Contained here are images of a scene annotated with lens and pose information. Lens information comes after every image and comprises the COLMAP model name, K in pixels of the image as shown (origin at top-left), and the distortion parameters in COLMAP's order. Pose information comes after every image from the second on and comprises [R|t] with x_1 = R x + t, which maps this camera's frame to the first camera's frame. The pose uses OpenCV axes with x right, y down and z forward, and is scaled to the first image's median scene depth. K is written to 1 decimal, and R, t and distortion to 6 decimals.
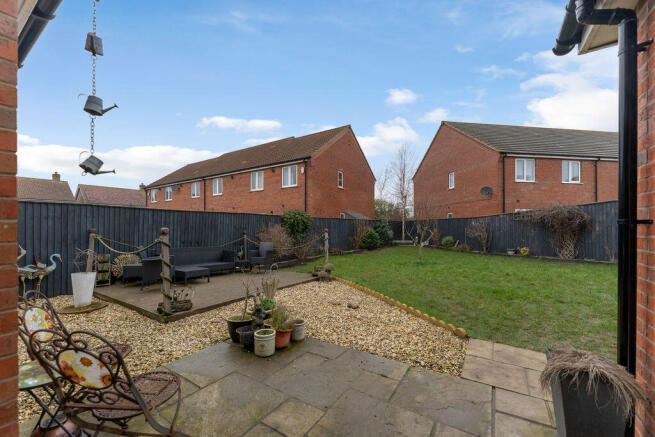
lens RADIAL K [[262.8, 0, 328.9], [0, 262.8, 226.9], [0, 0, 1]] dist [0.000060, -0.000196]
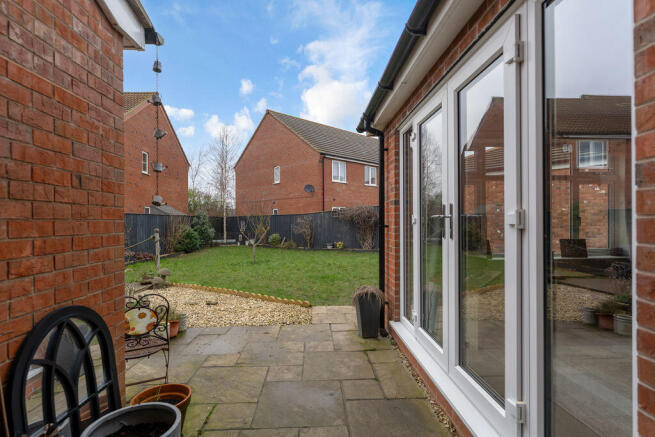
lens RADIAL K [[334.3, 0, 332.3], [0, 334.3, 219.7], [0, 0, 1]] dist [-0.022238, -0.000325]
pose [[0.811278, -0.000874, 0.584660, -0.110942], [0.005555, 0.999965, -0.006214, -0.007398], [-0.584634, 0.008289, 0.811255, -0.135822]]
